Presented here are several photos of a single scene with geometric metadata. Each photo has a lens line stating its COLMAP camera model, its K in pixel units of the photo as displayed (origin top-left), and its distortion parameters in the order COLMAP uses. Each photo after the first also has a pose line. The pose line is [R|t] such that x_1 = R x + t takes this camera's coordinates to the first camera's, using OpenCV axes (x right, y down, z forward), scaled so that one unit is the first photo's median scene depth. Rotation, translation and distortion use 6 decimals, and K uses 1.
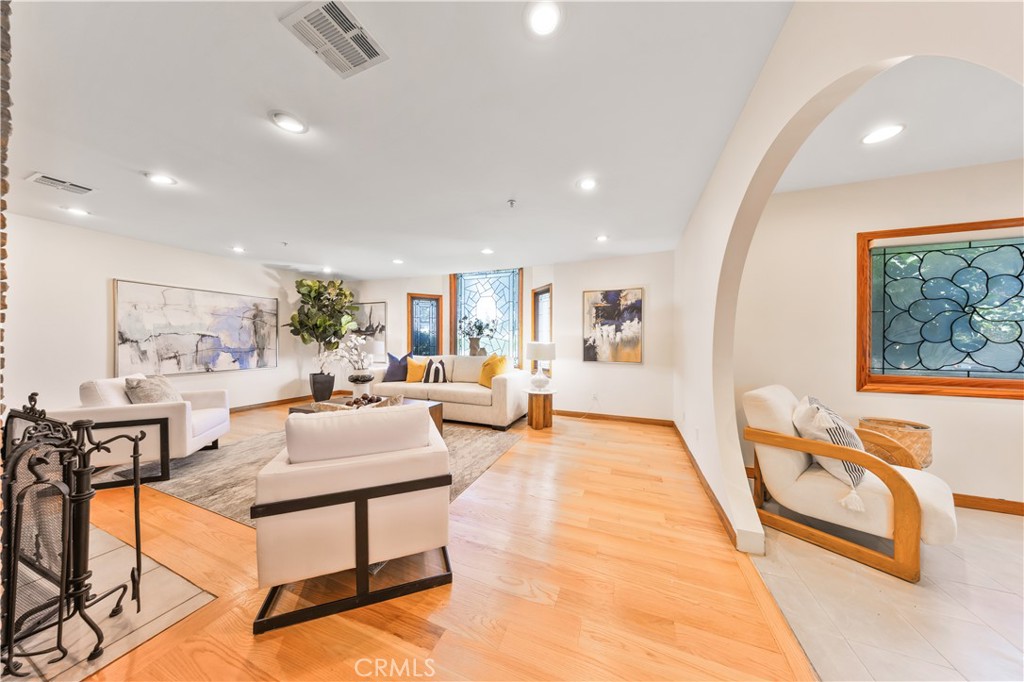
lens RADIAL K [[298.7, 0, 508.6], [0, 298.7, 339.9], [0, 0, 1]] dist [-0.005152, -0.000477]
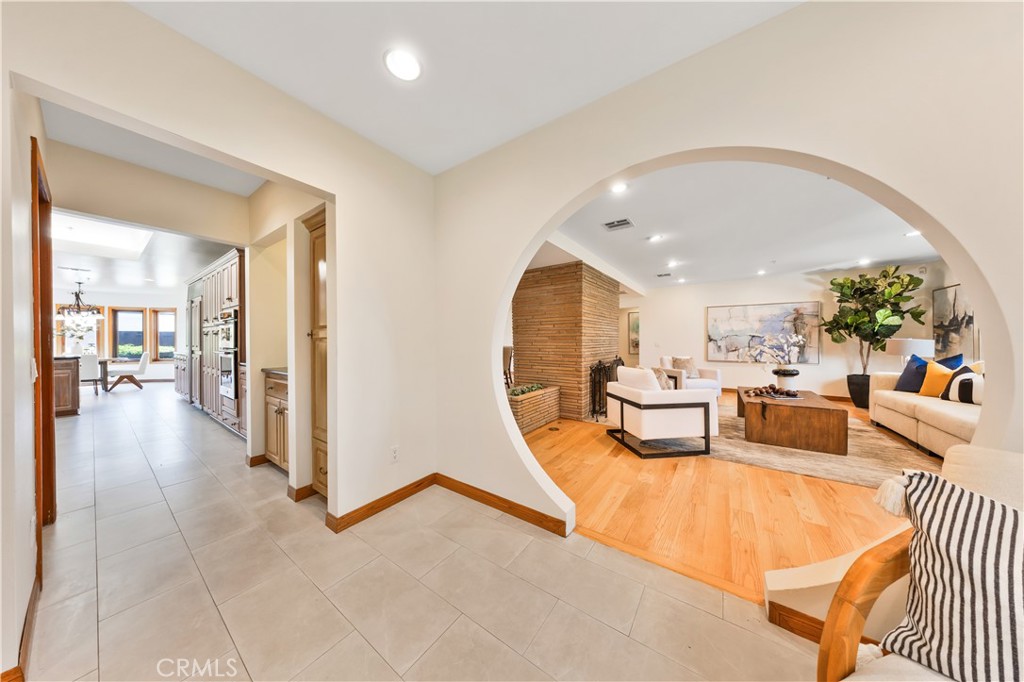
lens RADIAL K [[298.7, 0, 513.0], [0, 298.7, 342.7], [0, 0, 1]] dist [-0.005152, -0.000477]
pose [[-0.230819, 0.004971, -0.972984, 0.610000], [0.004459, 0.999982, 0.004051, 0.005262], [0.972987, -0.003404, -0.230837, 0.191527]]
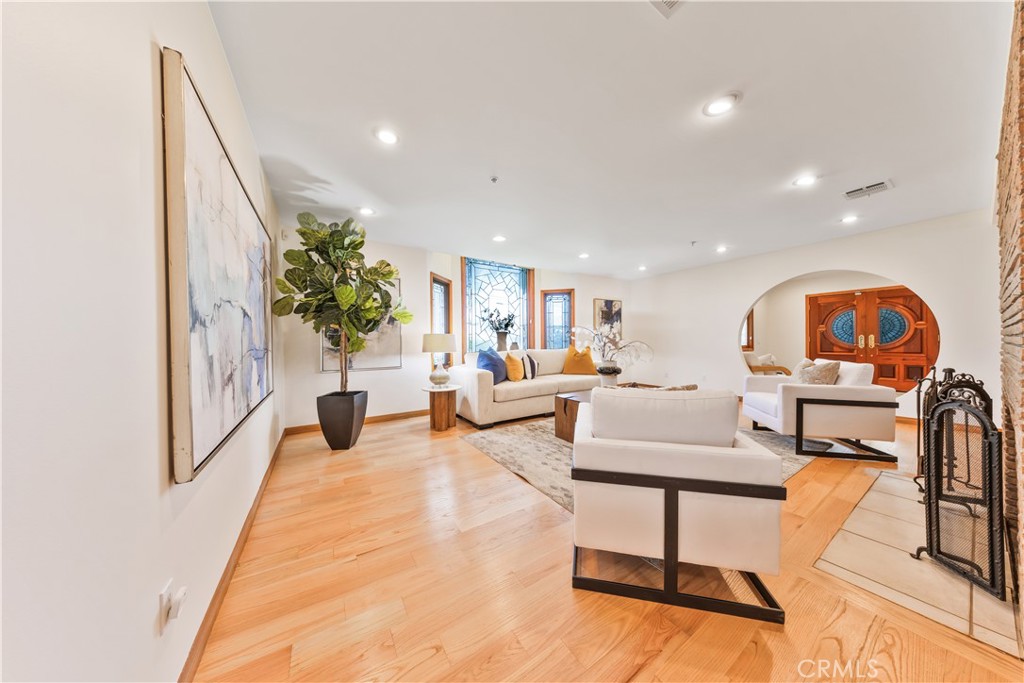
lens RADIAL K [[298.7, 0, 510.6], [0, 298.7, 339.5], [0, 0, 1]] dist [-0.005152, -0.000477]
pose [[0.581969, -0.007642, 0.813175, -1.073808], [0.007801, 0.999962, 0.003815, 0.016777], [-0.813174, 0.004123, 0.582006, 0.510057]]
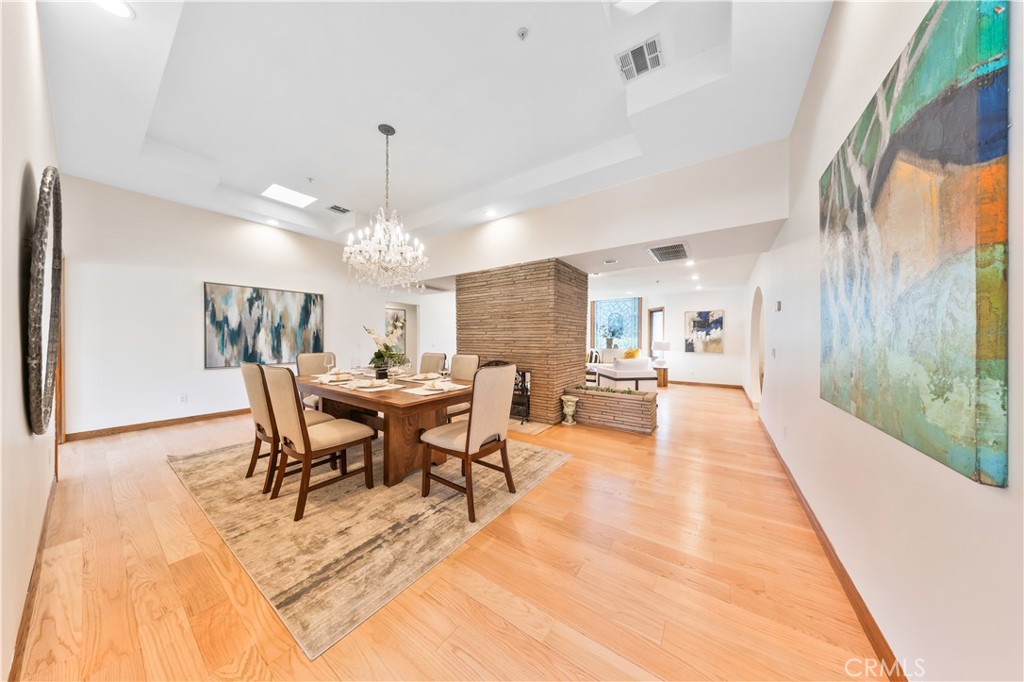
lens RADIAL K [[298.7, 0, 506.5], [0, 298.7, 338.2], [0, 0, 1]] dist [-0.005152, -0.000477]
pose [[0.972063, -0.001637, -0.234714, -0.347886], [0.001142, 0.999997, -0.002243, -0.006787], [0.234717, 0.001912, 0.972062, -0.918254]]
